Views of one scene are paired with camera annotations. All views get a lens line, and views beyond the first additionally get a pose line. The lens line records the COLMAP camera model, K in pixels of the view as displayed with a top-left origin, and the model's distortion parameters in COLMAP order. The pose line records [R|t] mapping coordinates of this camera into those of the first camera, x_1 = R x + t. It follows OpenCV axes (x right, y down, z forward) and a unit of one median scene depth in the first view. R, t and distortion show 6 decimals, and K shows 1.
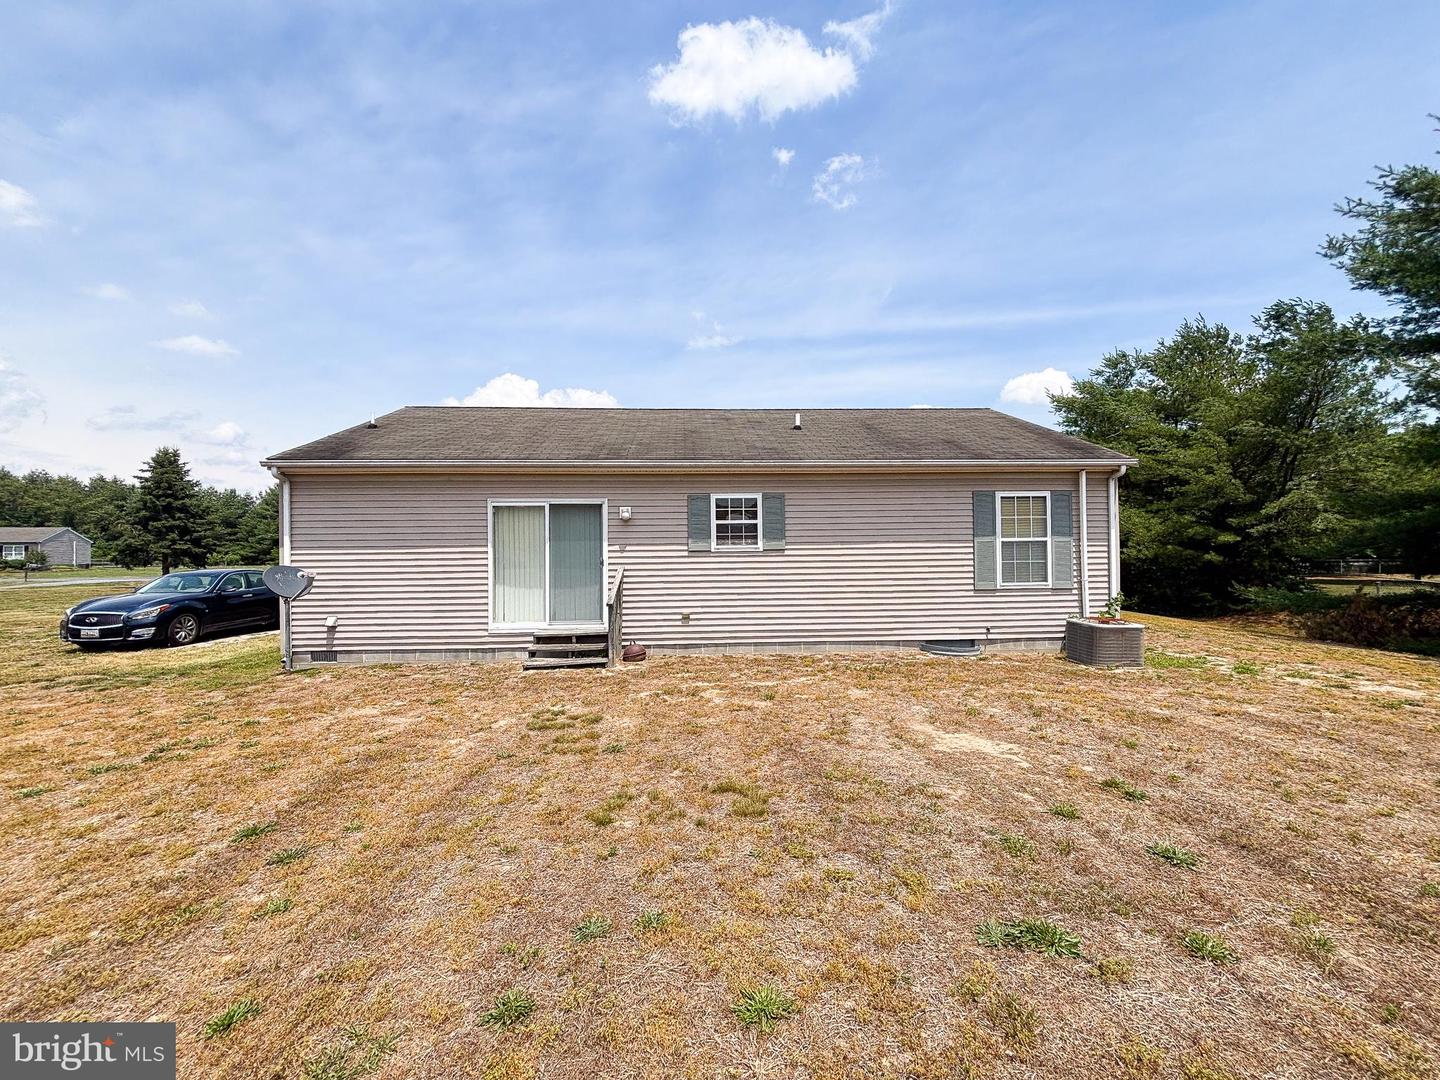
lens RADIAL K [[587.2, 0, 715.2], [0, 587.2, 538.7], [0, 0, 1]] dist [0.008660, 0.000356]
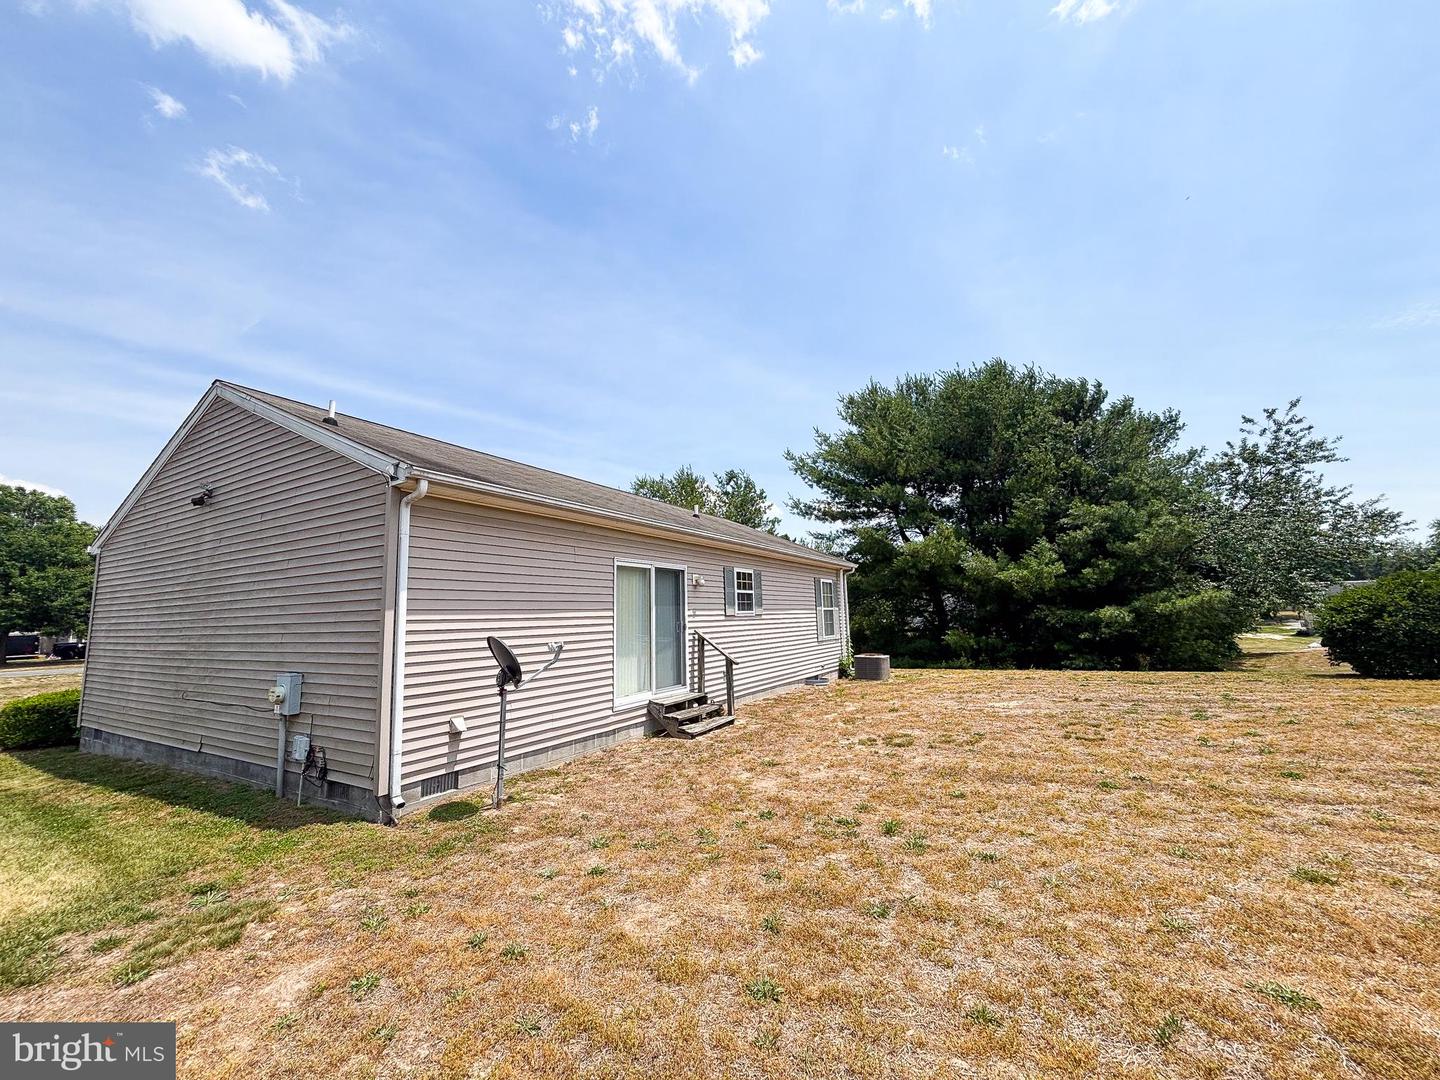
lens RADIAL K [[587.2, 0, 730.7], [0, 587.2, 546.2], [0, 0, 1]] dist [0.008660, 0.000356]
pose [[0.521859, 0.102643, 0.846834, -1.022567], [0.003314, 0.992483, -0.122339, 0.026446], [-0.853025, 0.066651, 0.517596, 0.387336]]
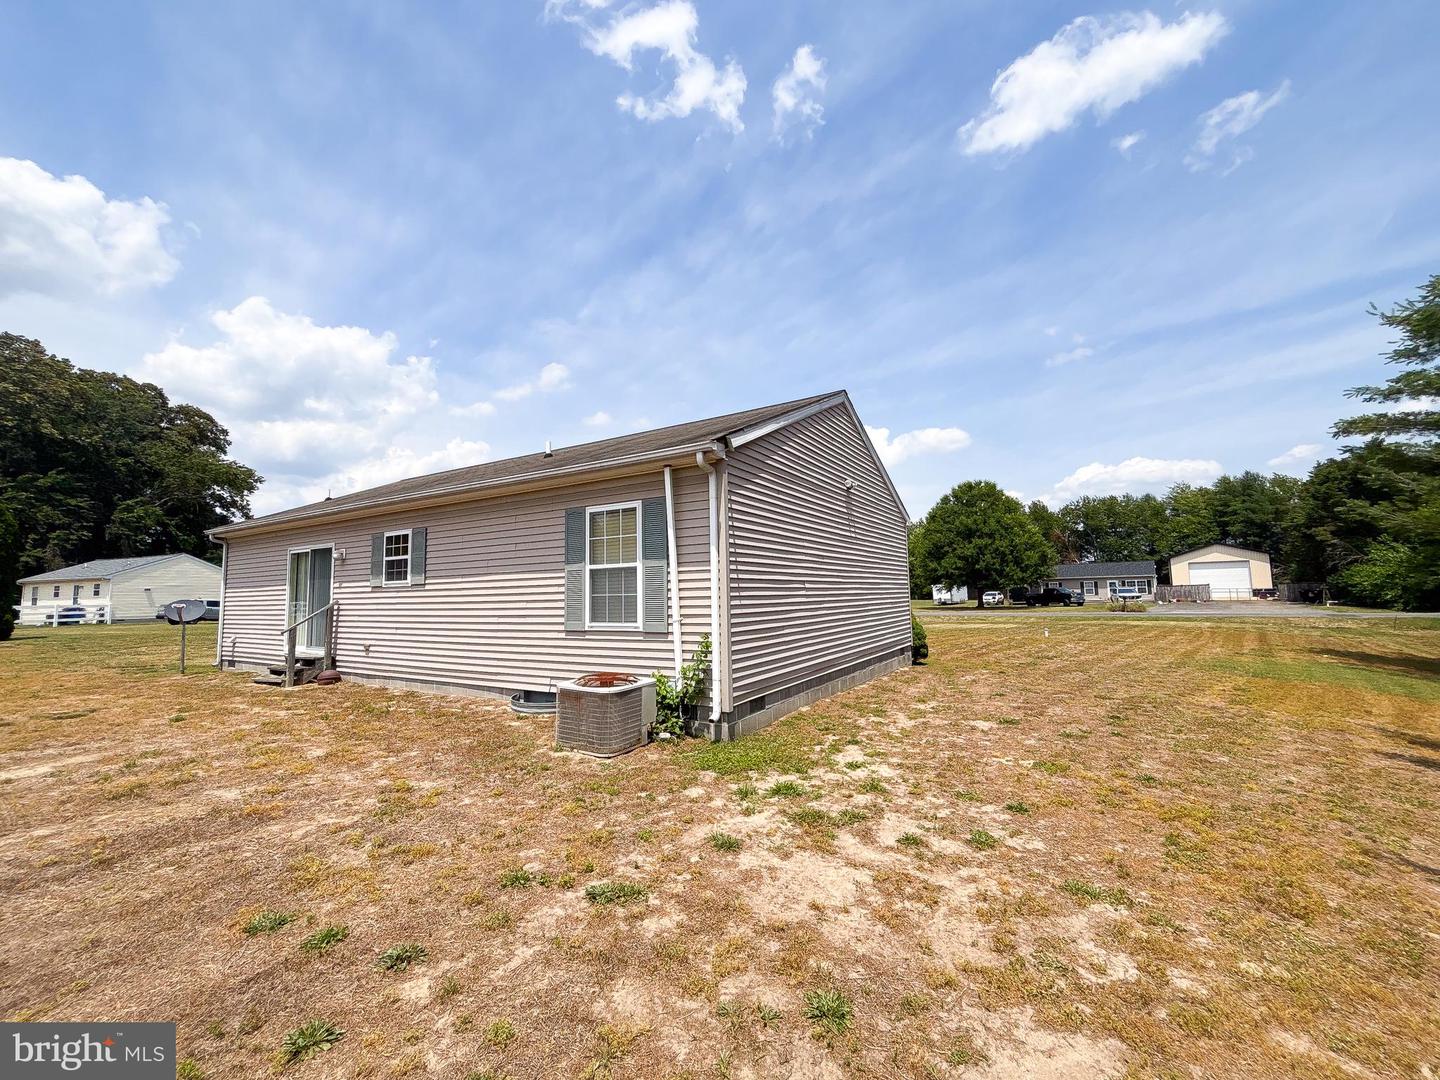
lens RADIAL K [[587.2, 0, 724.9], [0, 587.2, 541.4], [0, 0, 1]] dist [0.008660, 0.000356]
pose [[0.831773, -0.055099, -0.552375, 1.091659], [0.016600, 0.997086, -0.074461, 0.029170], [0.554868, 0.052765, 0.830263, 0.457406]]
